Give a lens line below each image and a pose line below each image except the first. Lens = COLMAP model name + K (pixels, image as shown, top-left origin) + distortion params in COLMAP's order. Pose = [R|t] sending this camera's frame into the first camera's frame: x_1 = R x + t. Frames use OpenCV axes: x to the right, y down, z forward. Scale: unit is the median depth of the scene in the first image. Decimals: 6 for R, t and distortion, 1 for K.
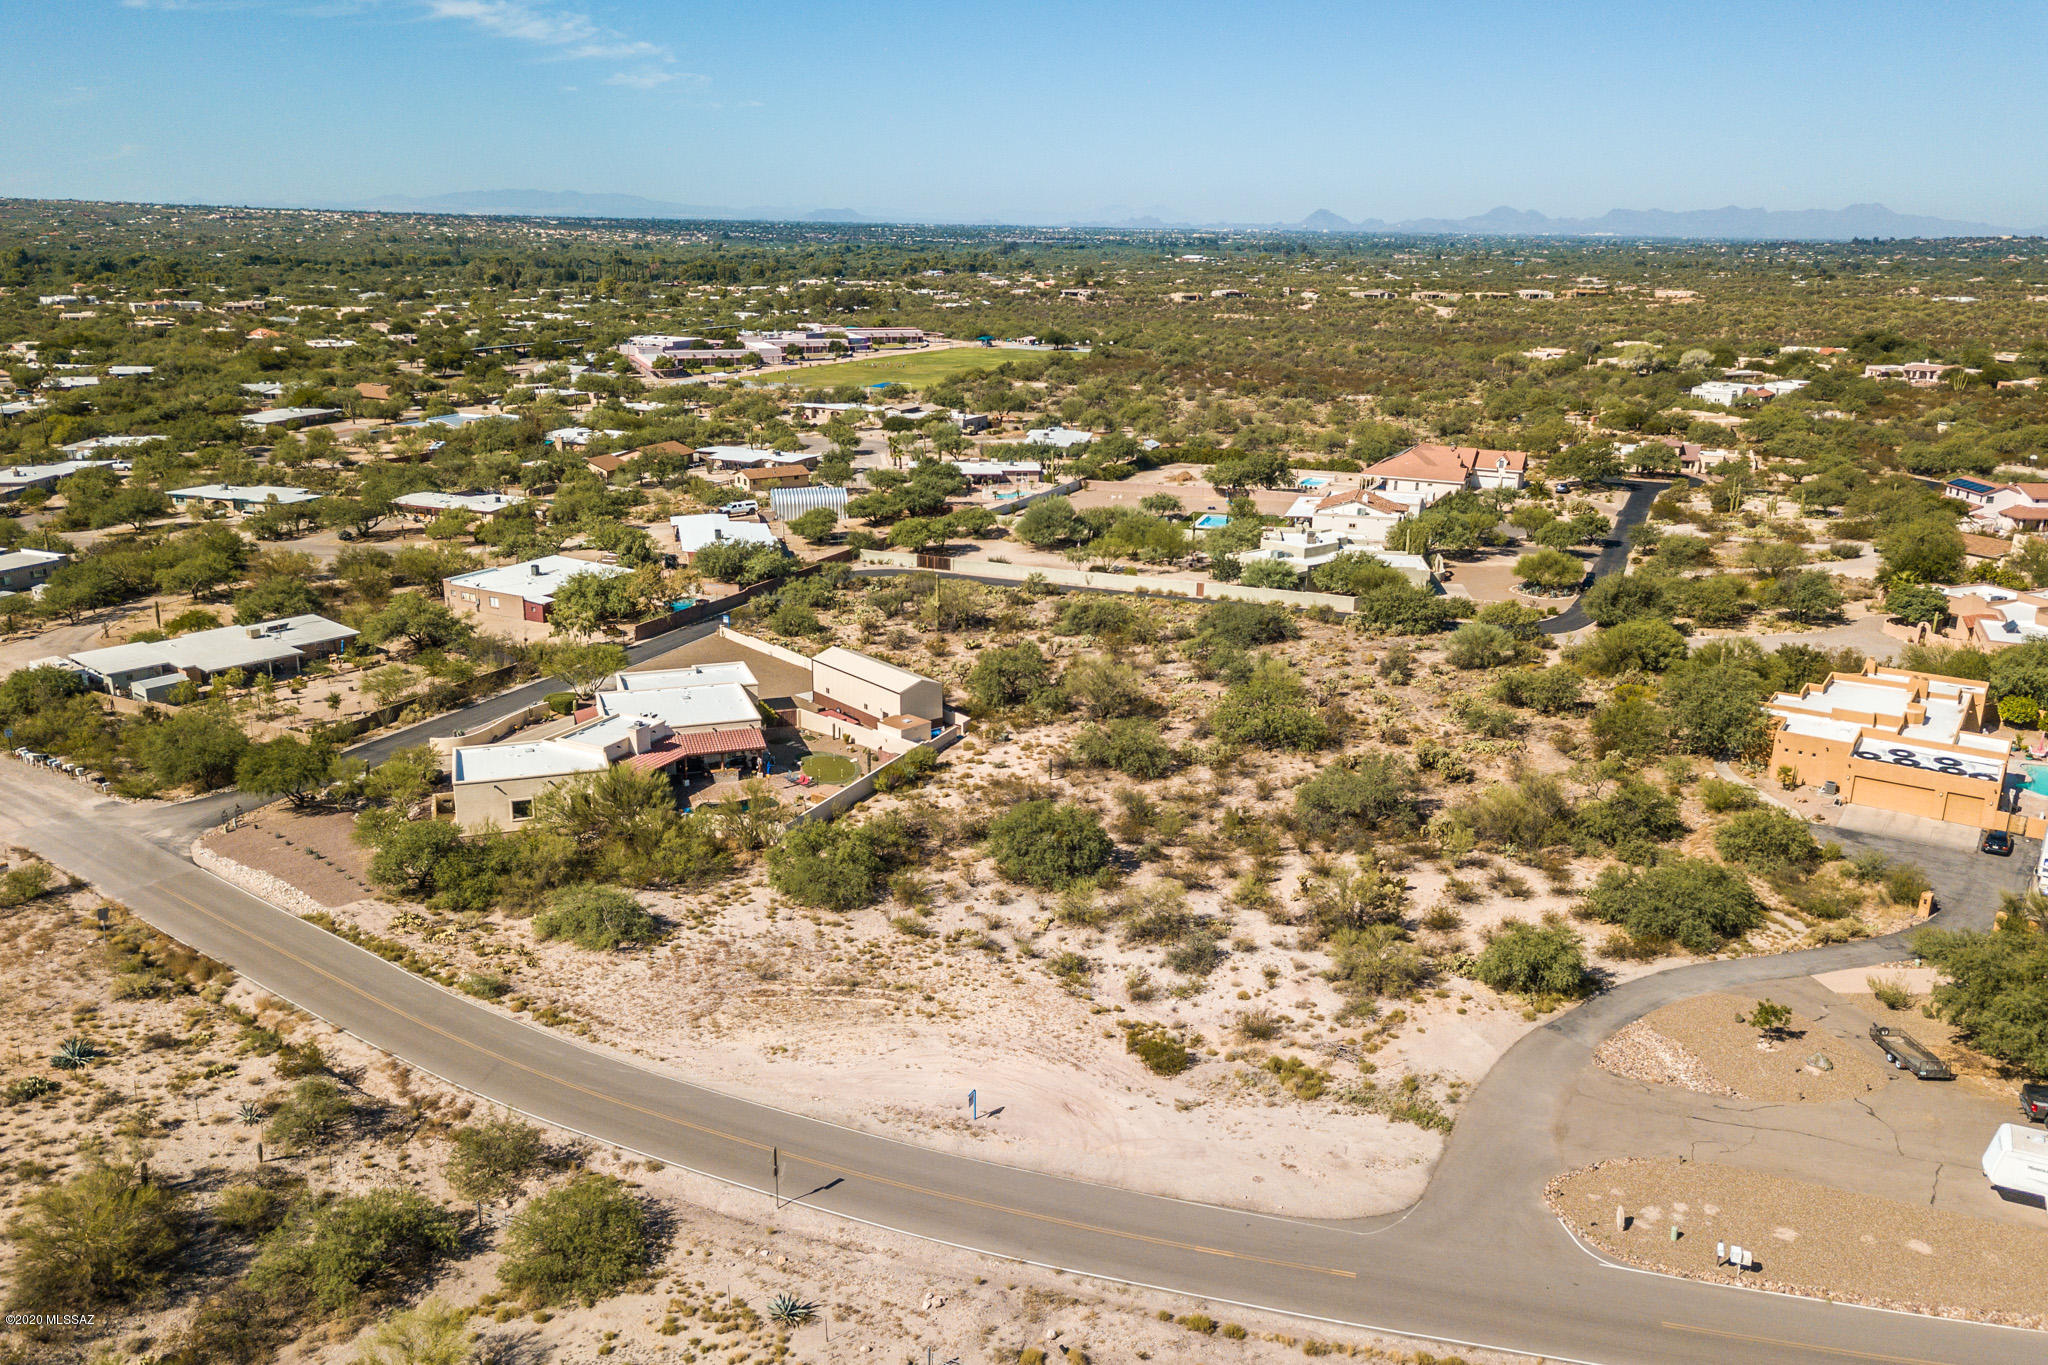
lens RADIAL K [[1565.8, 0, 1024.0], [0, 1565.8, 682.5], [0, 0, 1]] dist [0.020019, -0.002719]
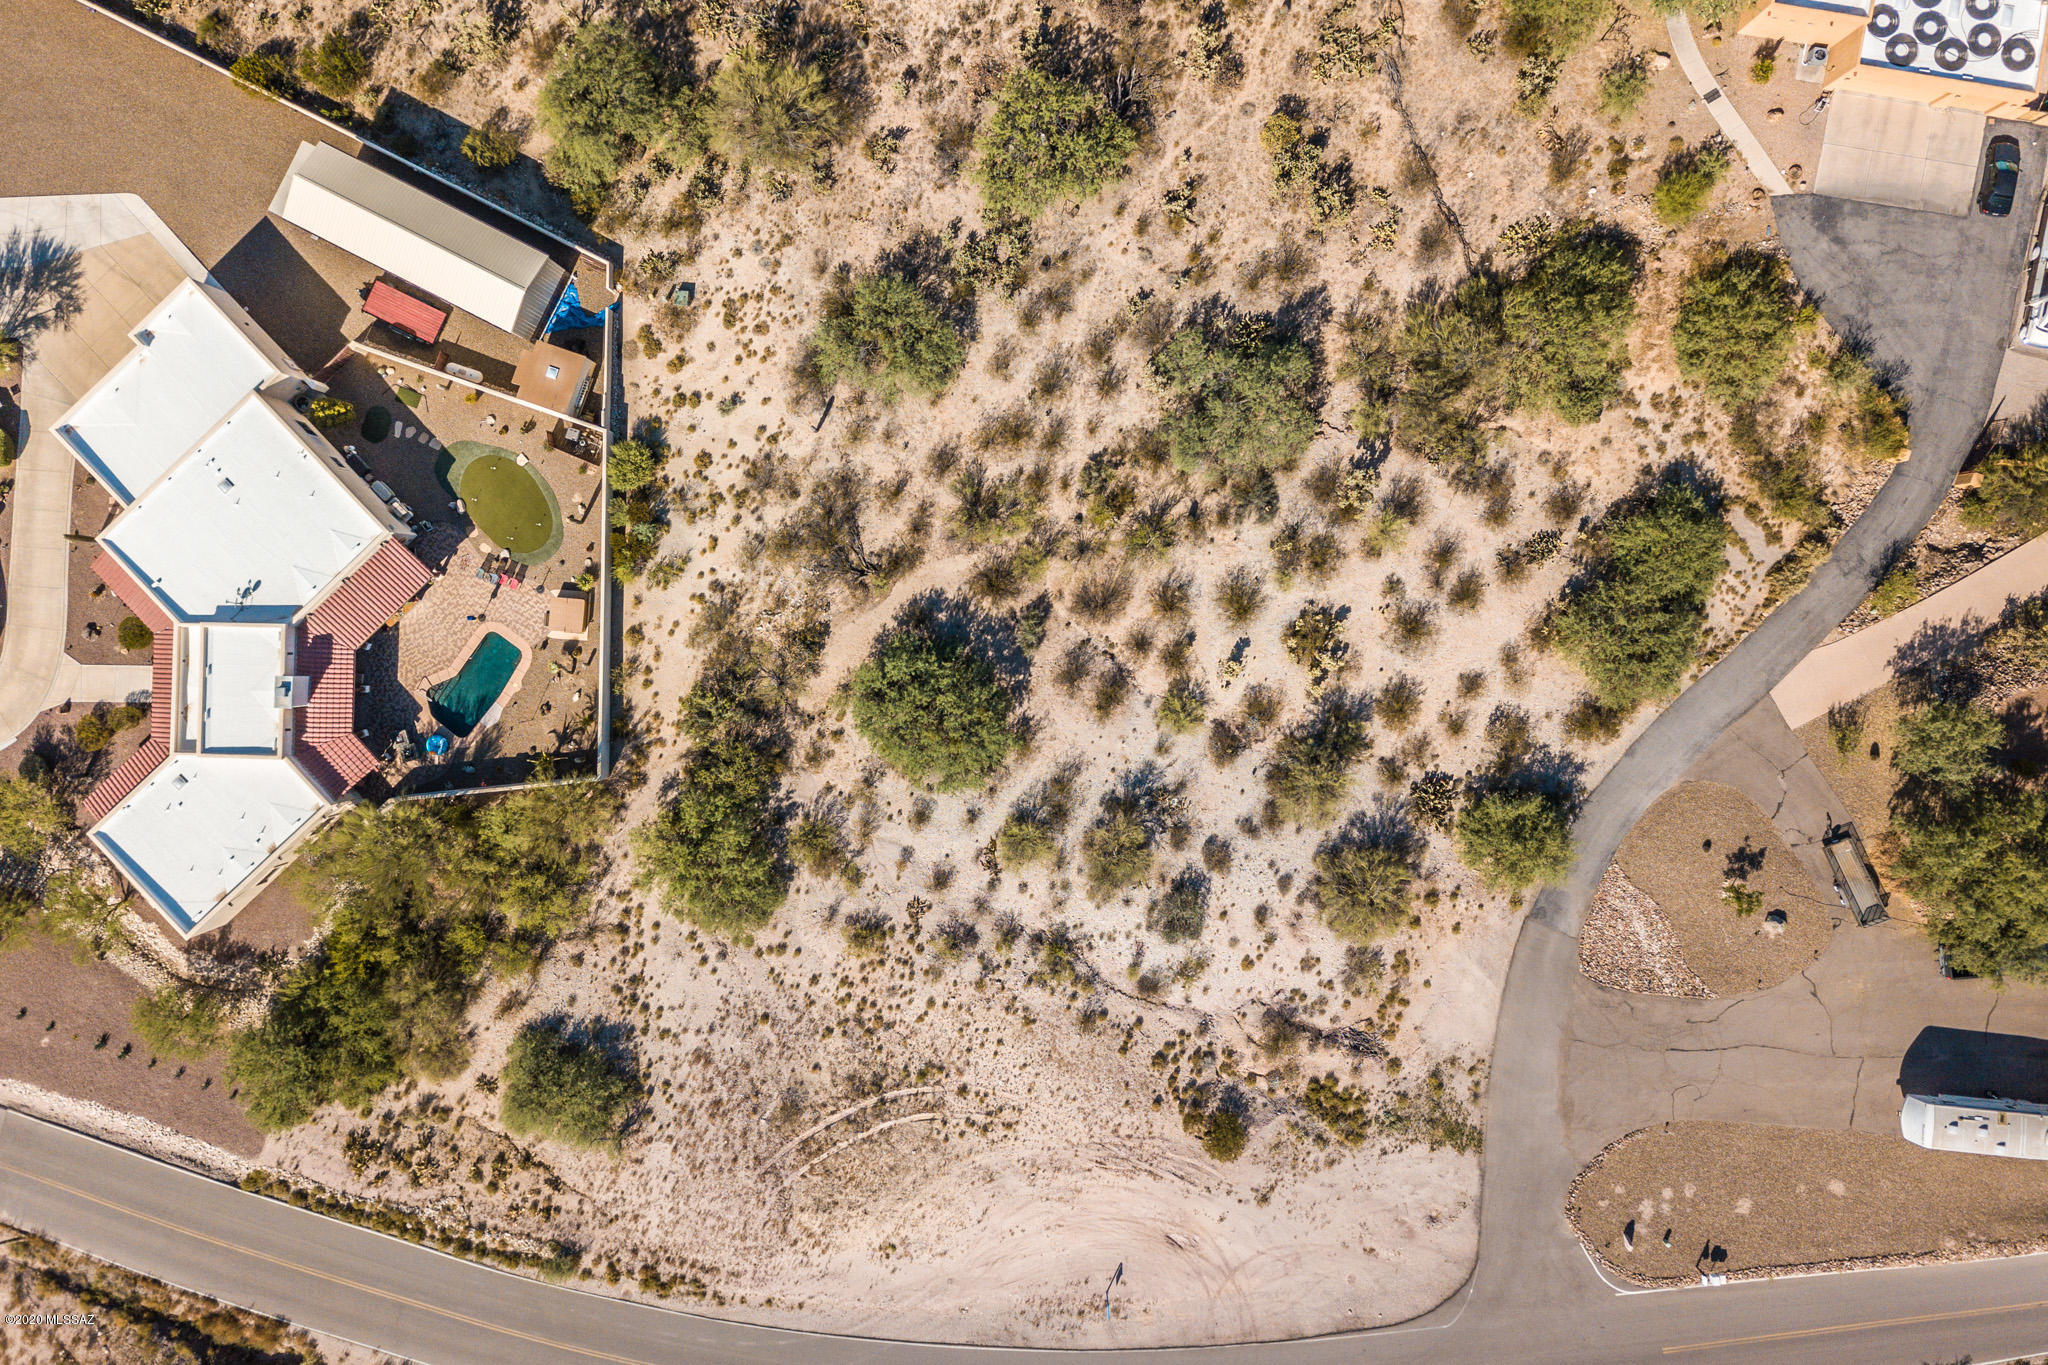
lens RADIAL K [[1551.6, 0, 1024.0], [0, 1551.6, 682.5], [0, 0, 1]] dist [0.026907, -0.002992]
pose [[0.914927, -0.403002, -0.022300, 0.062731], [0.138811, 0.262296, 0.954951, -0.495370], [-0.378998, -0.876807, 0.295923, 0.553771]]
